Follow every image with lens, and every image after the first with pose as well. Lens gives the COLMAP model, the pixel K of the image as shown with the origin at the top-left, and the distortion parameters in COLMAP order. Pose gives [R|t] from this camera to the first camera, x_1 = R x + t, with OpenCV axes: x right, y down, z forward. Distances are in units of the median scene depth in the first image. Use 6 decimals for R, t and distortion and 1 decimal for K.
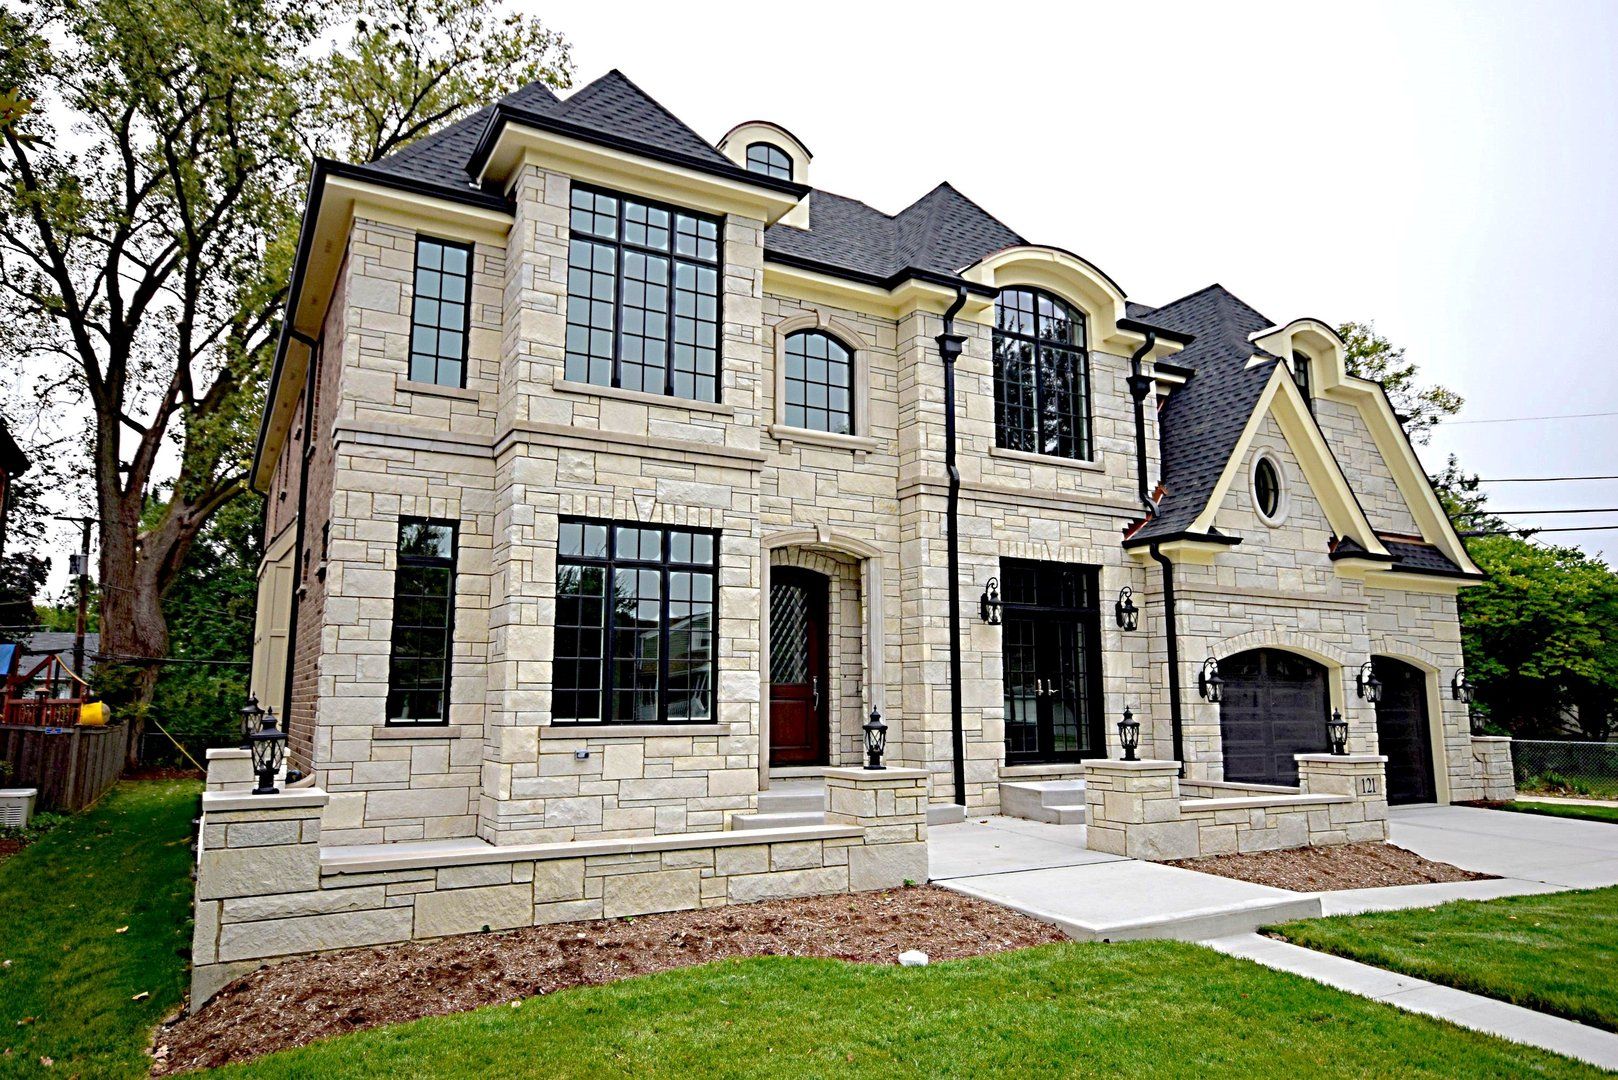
lens RADIAL K [[1060.6, 0, 809.0], [0, 1060.6, 540.0], [0, 0, 1]] dist [0.007974, 0.002324]
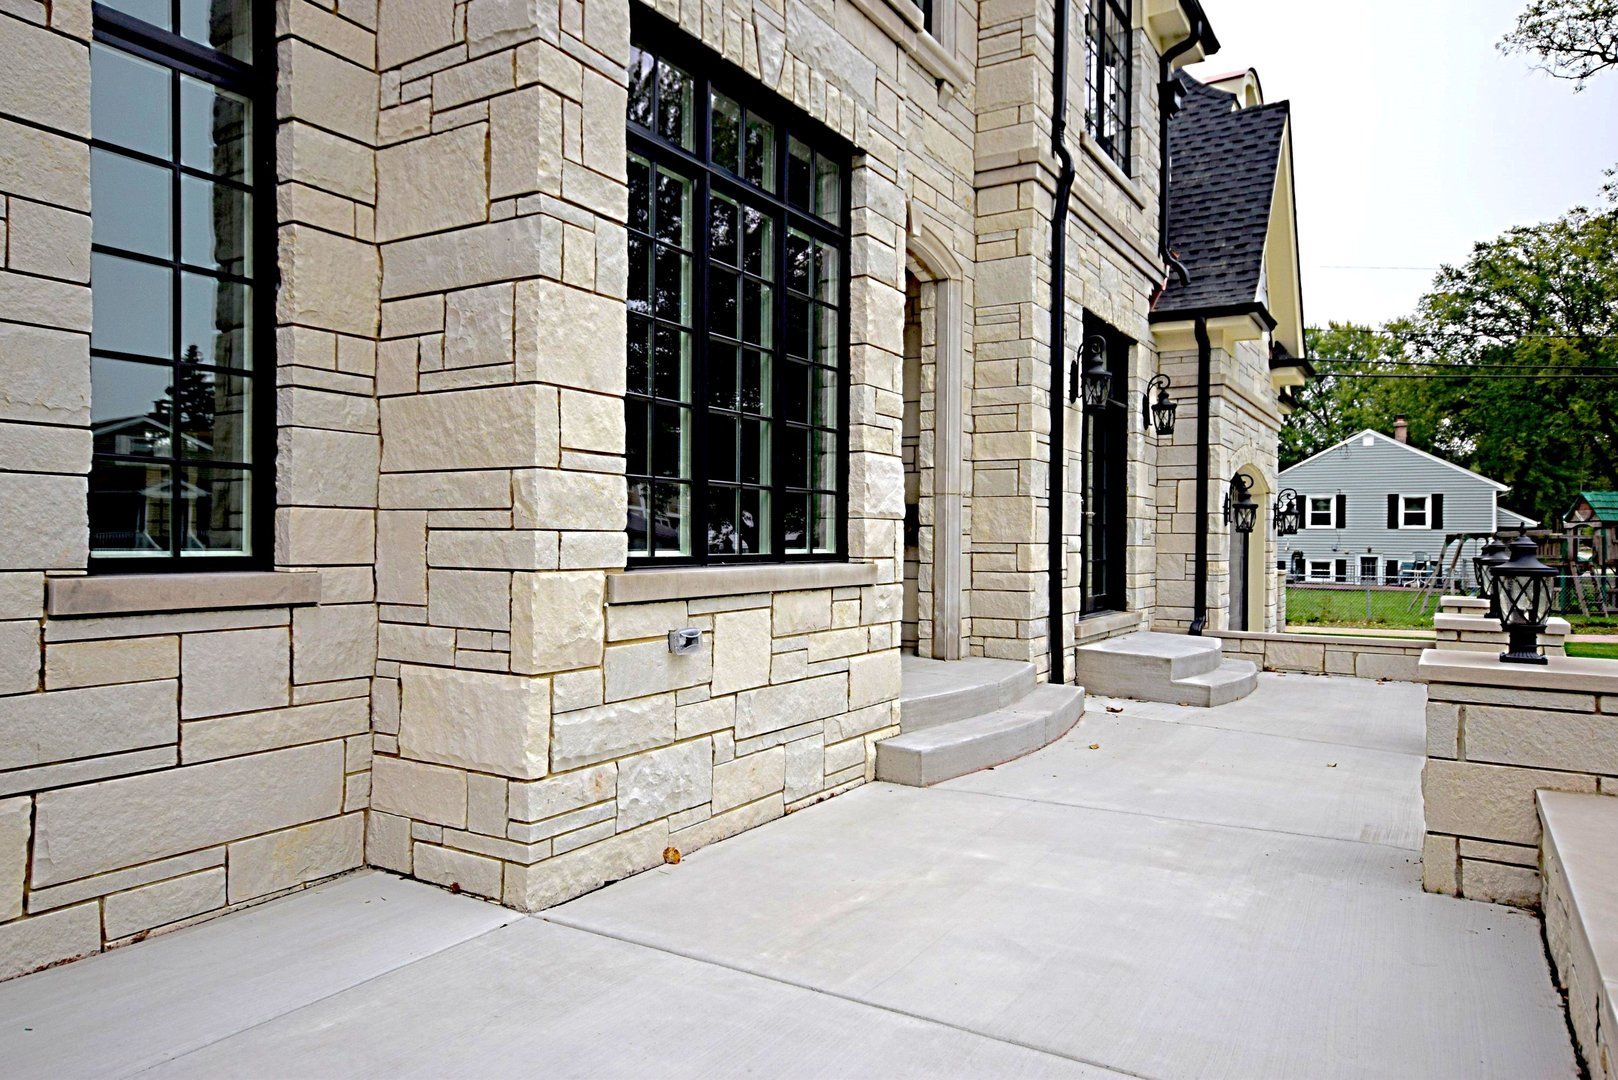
lens RADIAL K [[1060.6, 0, 809.0], [0, 1060.6, 540.0], [0, 0, 1]] dist [0.007974, 0.002324]
pose [[0.872061, 0.007326, 0.489342, -0.355682], [-0.082908, 0.987647, 0.132964, 0.105462], [-0.482323, -0.156523, 0.861896, 0.621688]]
